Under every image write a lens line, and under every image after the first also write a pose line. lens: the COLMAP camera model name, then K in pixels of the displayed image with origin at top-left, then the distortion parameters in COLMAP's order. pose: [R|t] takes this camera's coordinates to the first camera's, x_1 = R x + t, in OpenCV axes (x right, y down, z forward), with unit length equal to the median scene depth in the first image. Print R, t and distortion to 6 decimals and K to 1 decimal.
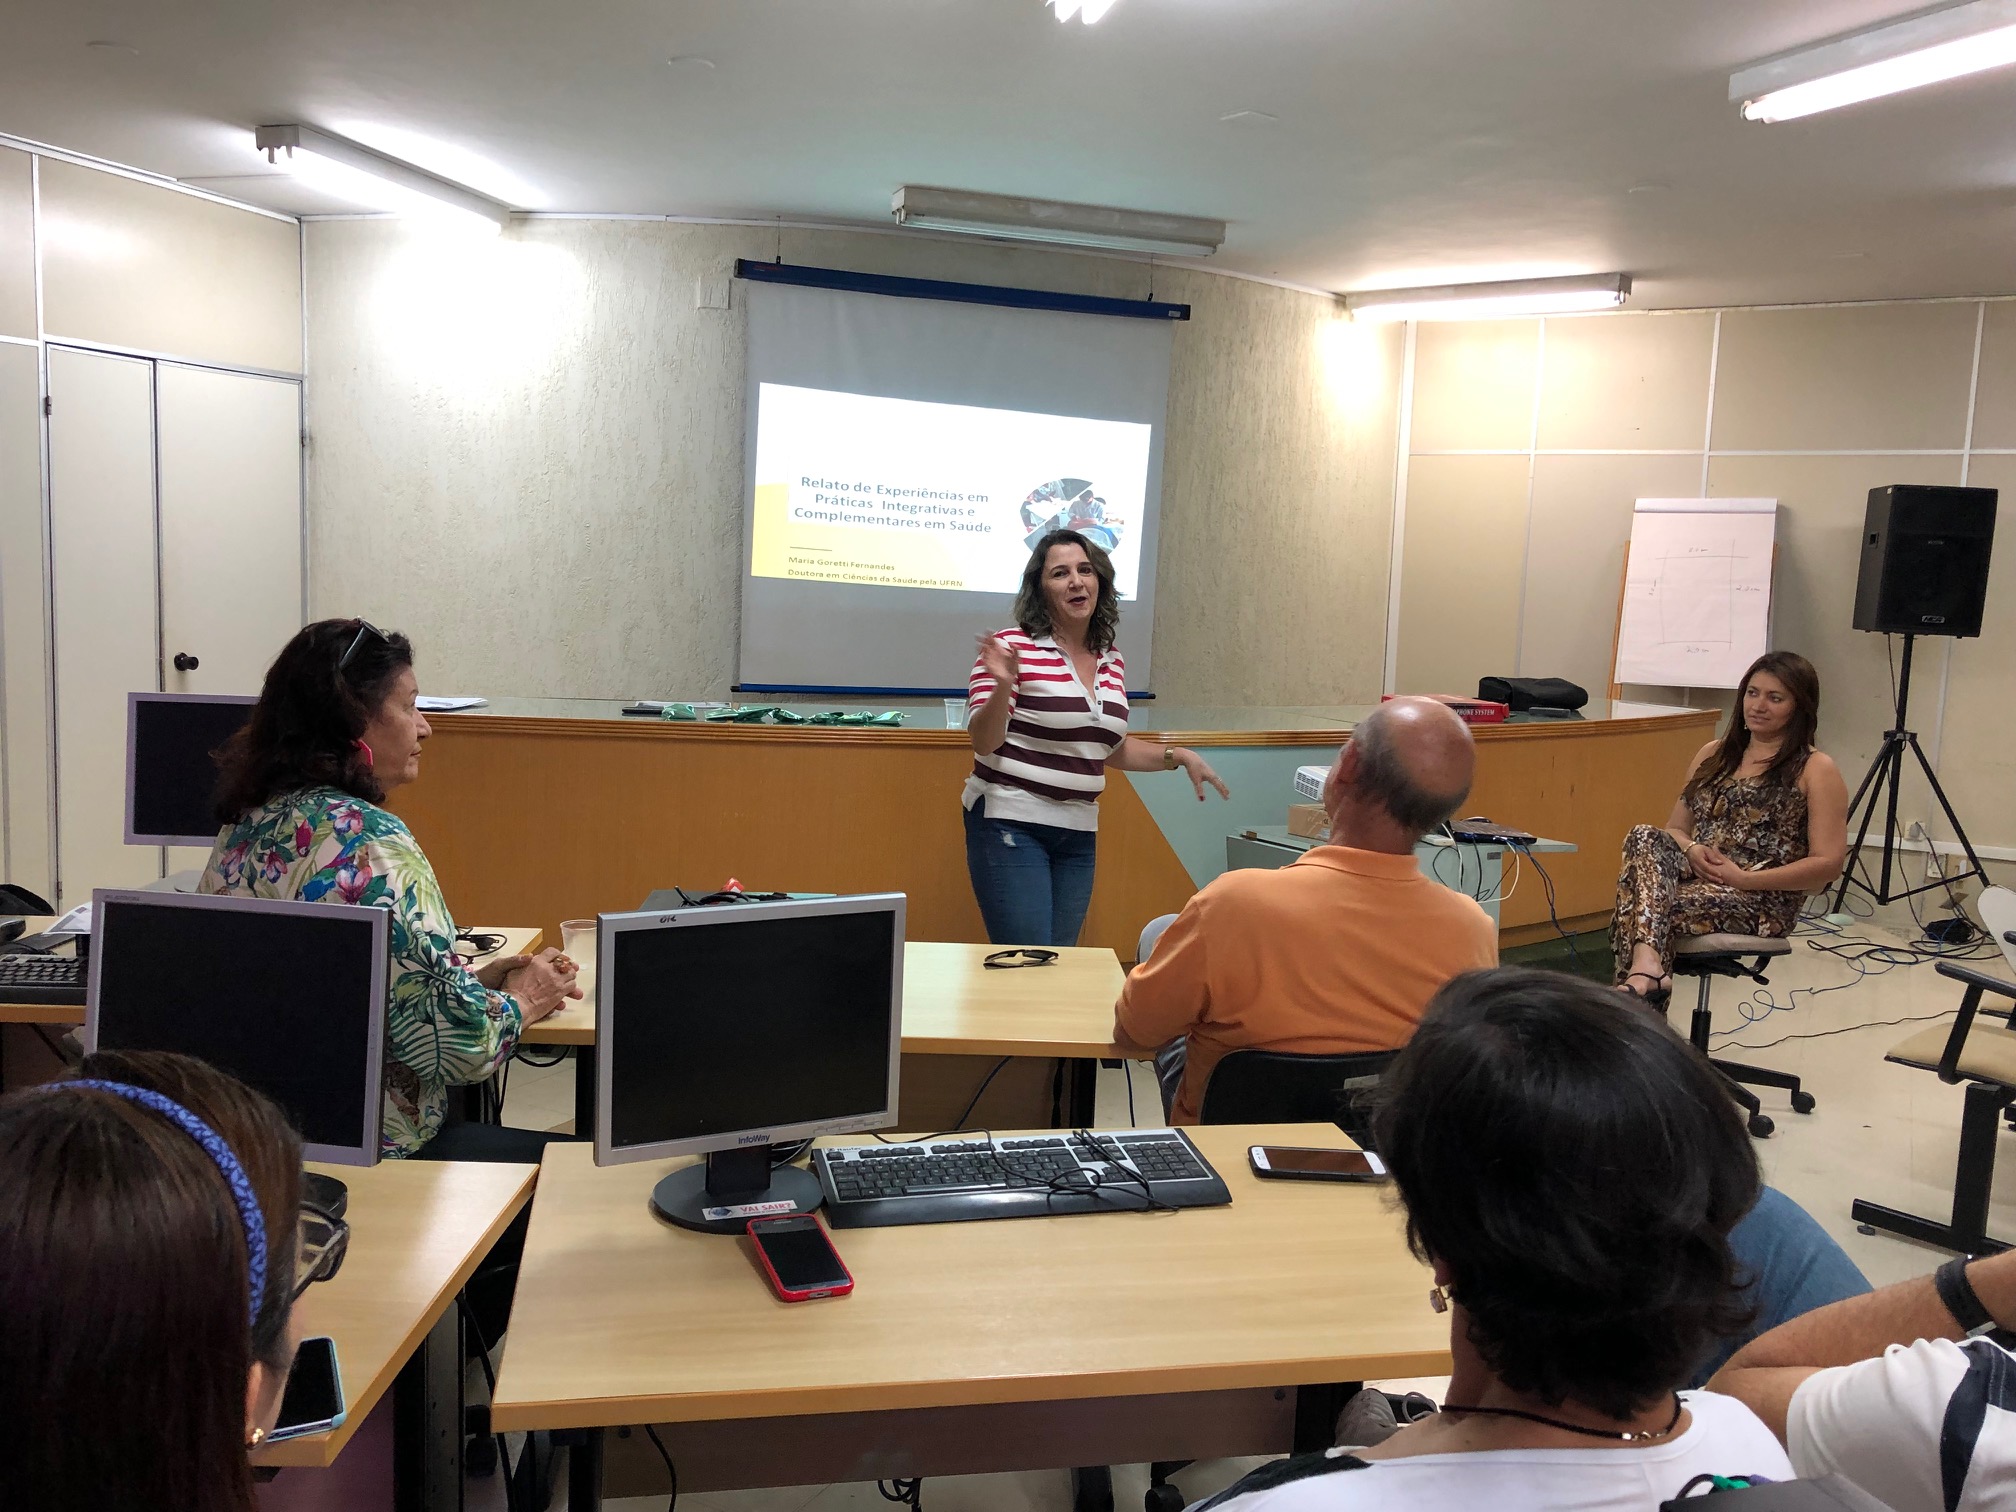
lens RADIAL K [[1673.6, 0, 992.6], [0, 1673.6, 754.9], [0, 0, 1]] dist [0.017051, -0.001662]
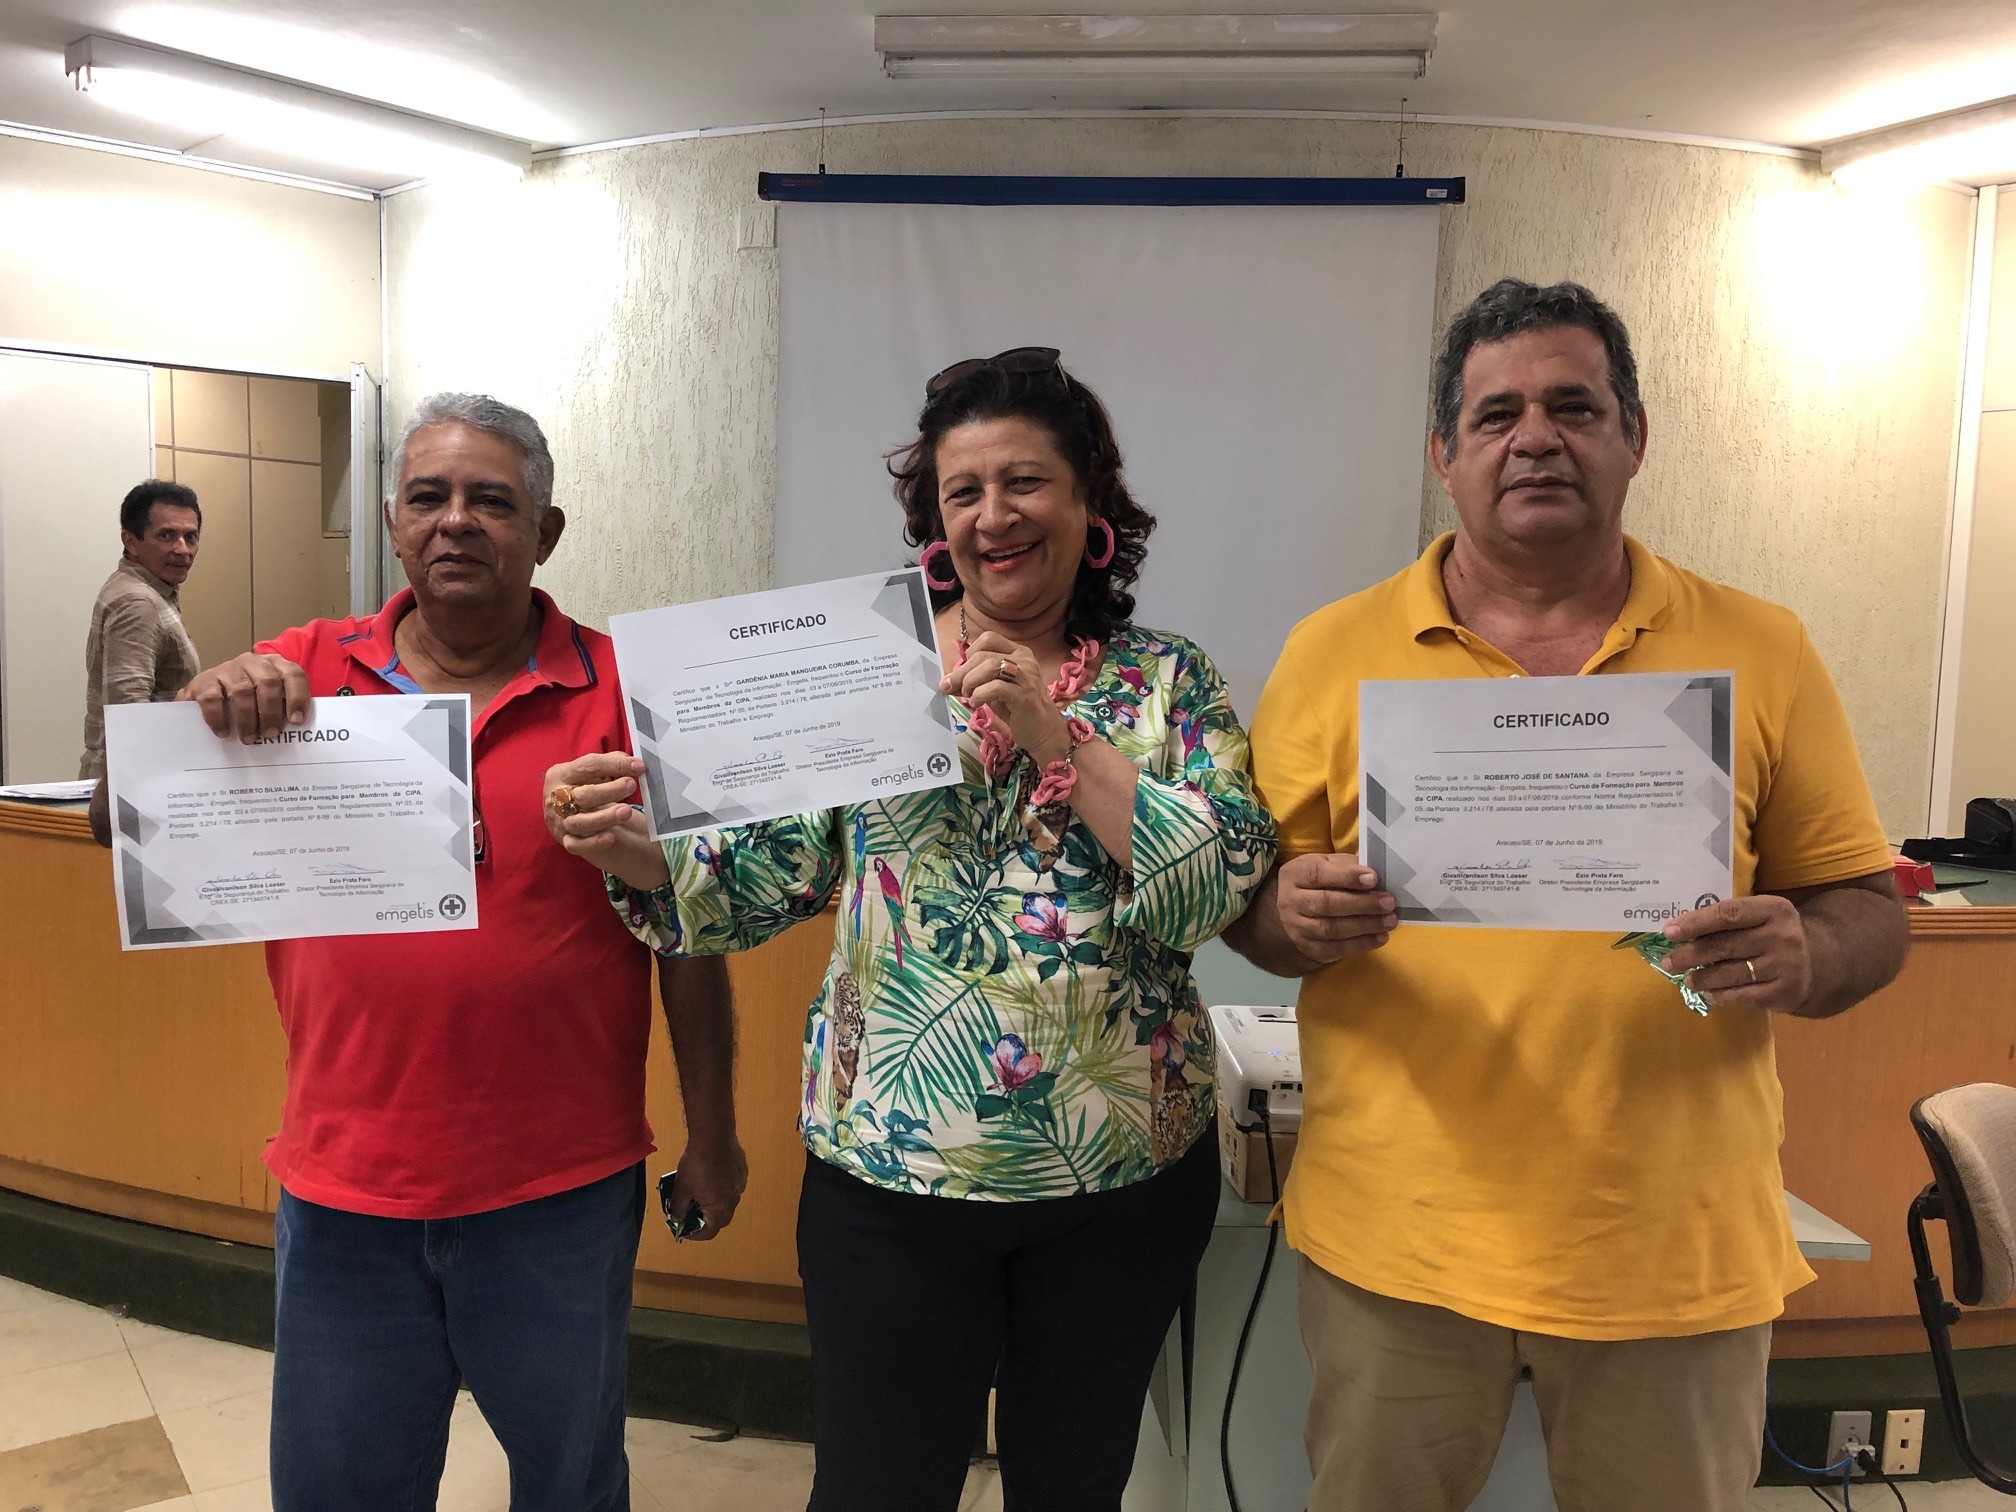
lens RADIAL K [[1673.6, 0, 992.6], [0, 1673.6, 754.9], [0, 0, 1]] dist [0.017051, -0.001662]
pose [[0.904020, 0.031843, -0.426302, 0.243049], [-0.042909, 0.998945, -0.016376, -0.037439], [0.425331, 0.033096, 0.904432, 0.384482]]
